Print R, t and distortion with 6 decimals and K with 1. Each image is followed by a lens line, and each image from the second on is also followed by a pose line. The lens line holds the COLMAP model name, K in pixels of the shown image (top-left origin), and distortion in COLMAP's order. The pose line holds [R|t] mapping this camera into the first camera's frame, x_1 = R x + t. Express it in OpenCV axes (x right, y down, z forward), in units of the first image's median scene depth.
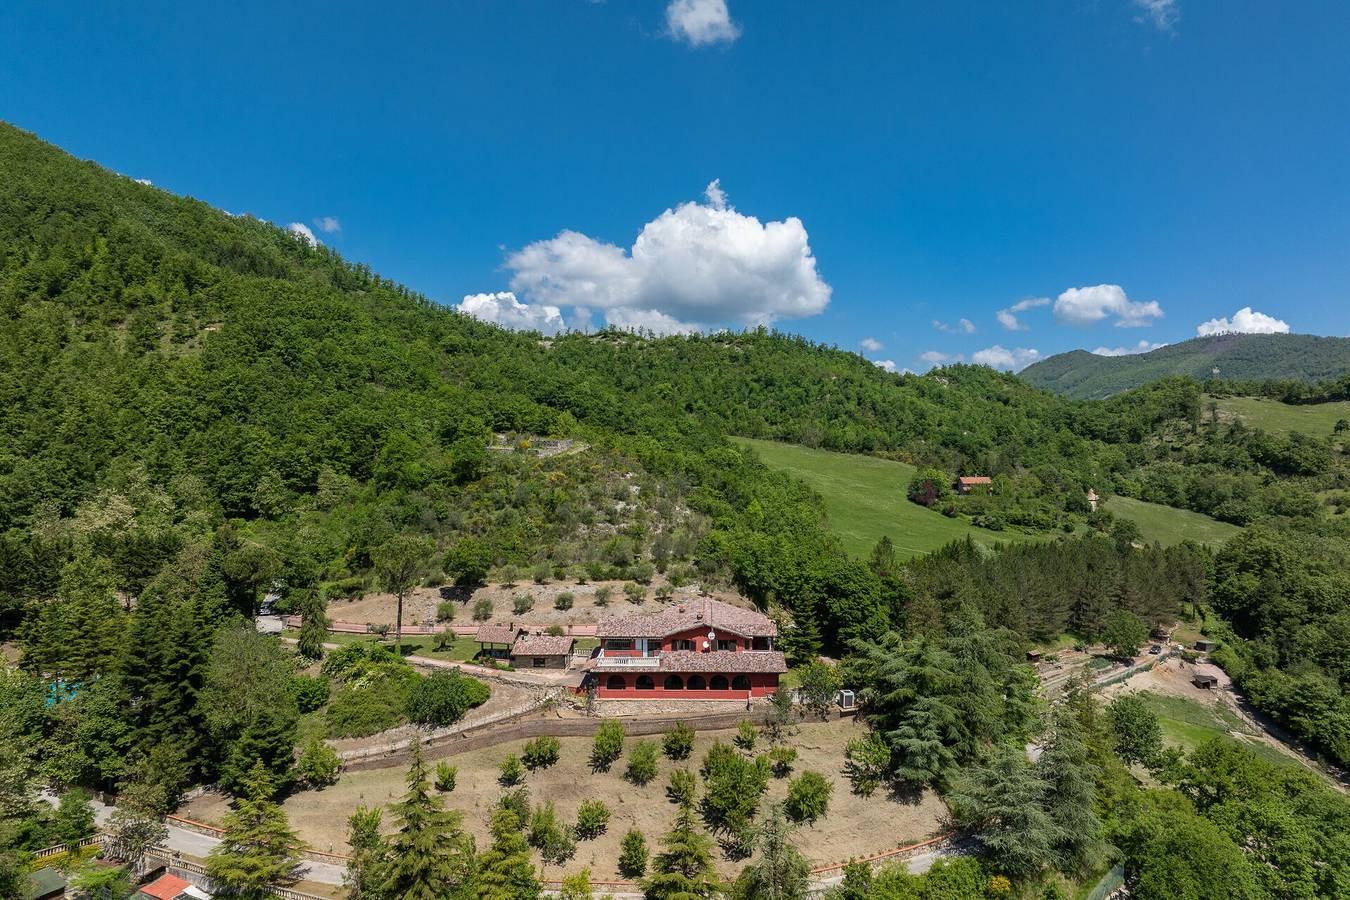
lens RADIAL K [[968.6, 0, 675.0], [0, 968.6, 450.0], [0, 0, 1]] dist [-0.015670, -0.050642]
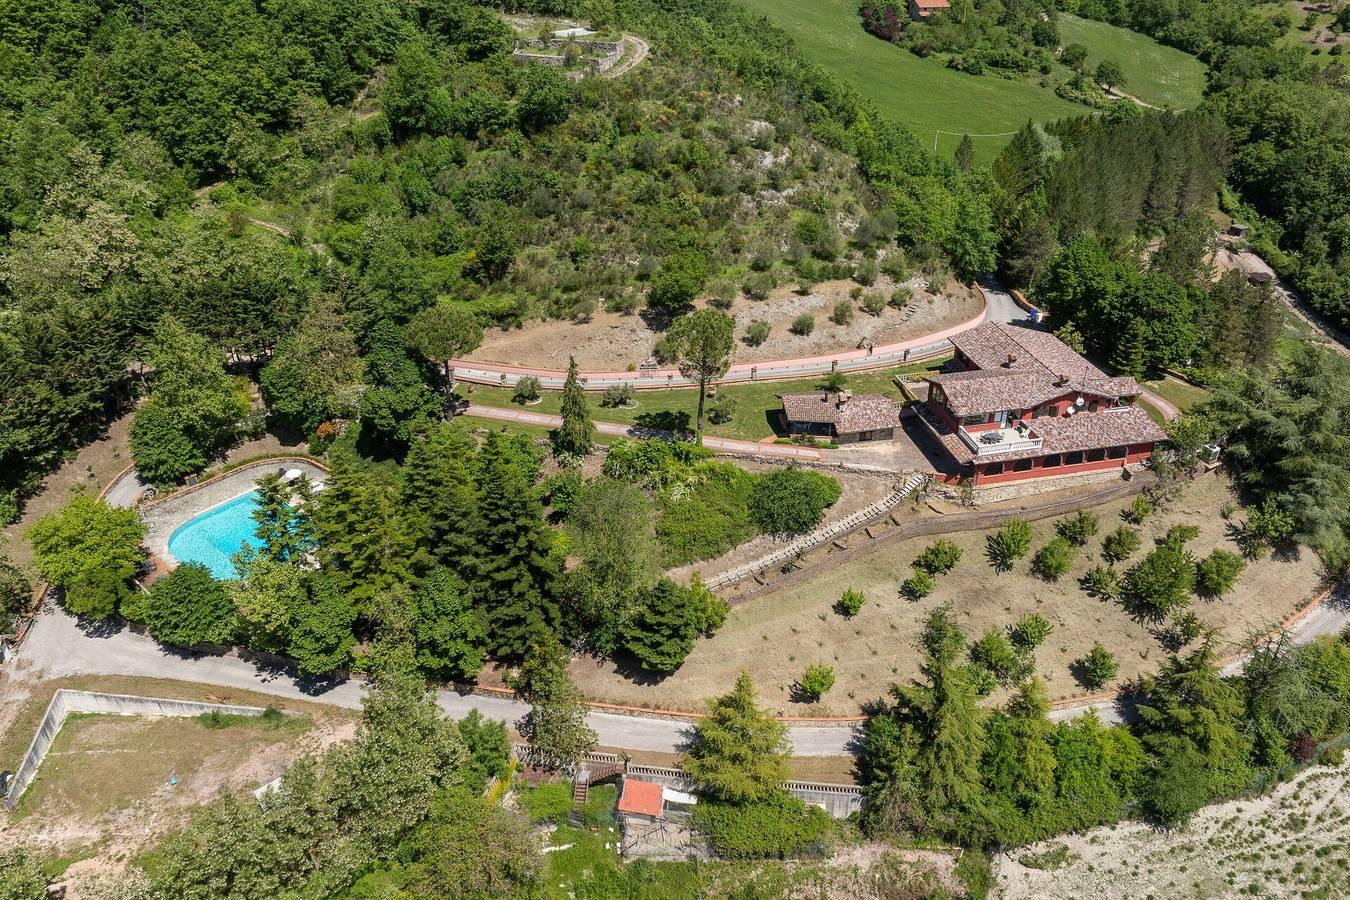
lens RADIAL K [[1003.6, 0, 693.1], [0, 1003.6, 471.4], [0, 0, 1]] dist [-0.021405, -0.028233]
pose [[0.967244, -0.135519, 0.214648, -0.166191], [0.006412, 0.858348, 0.513028, -0.074356], [-0.253768, -0.494847, 0.831101, 0.091090]]
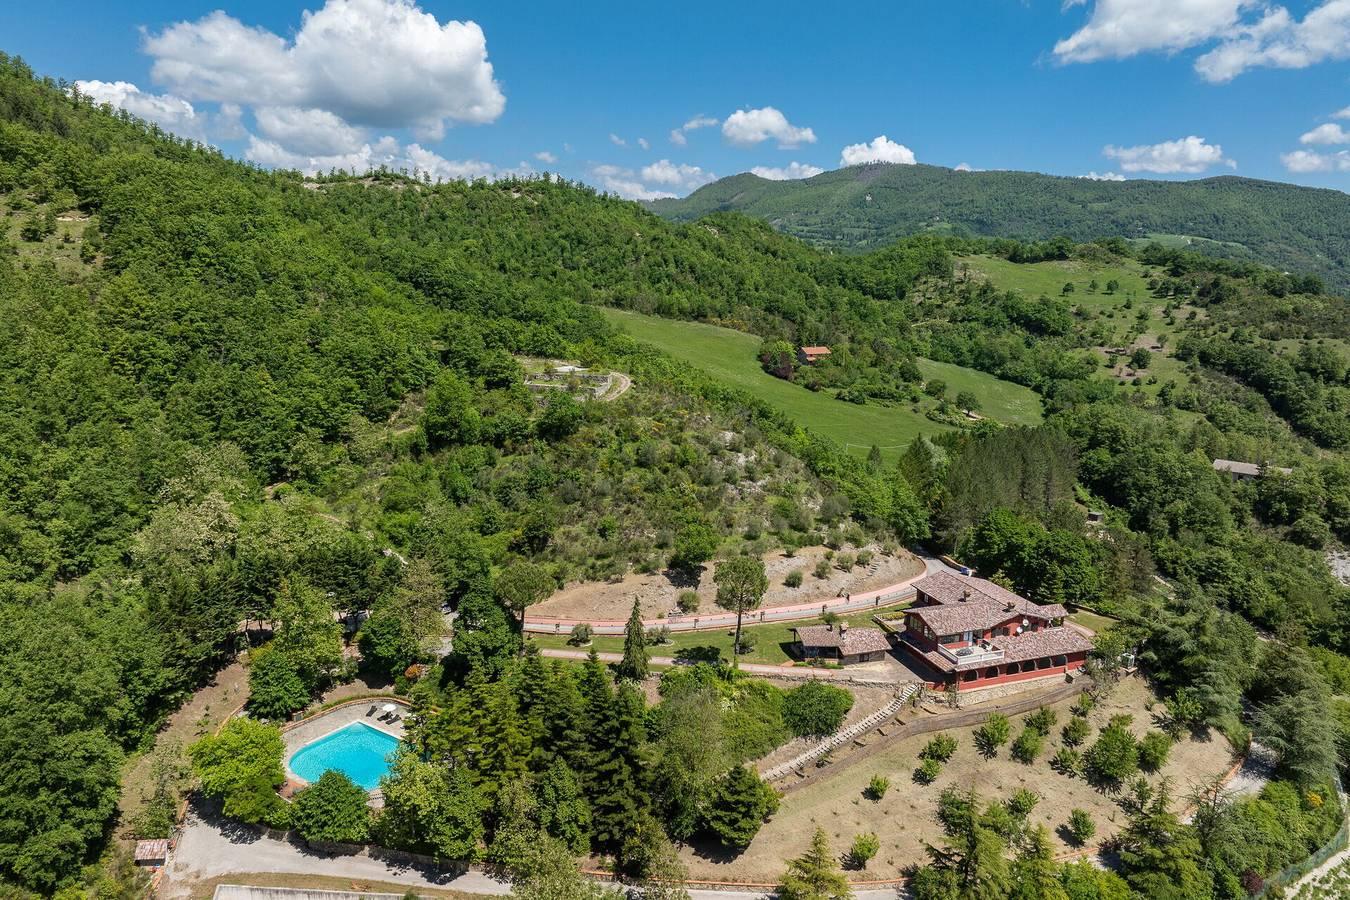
lens RADIAL K [[968.6, 0, 675.0], [0, 968.6, 450.0], [0, 0, 1]] dist [-0.015670, -0.050642]
pose [[0.935840, -0.066080, 0.346176, -0.238568], [-0.002833, 0.980822, 0.194884, -0.075802], [-0.352415, -0.183360, 0.917705, 0.038399]]
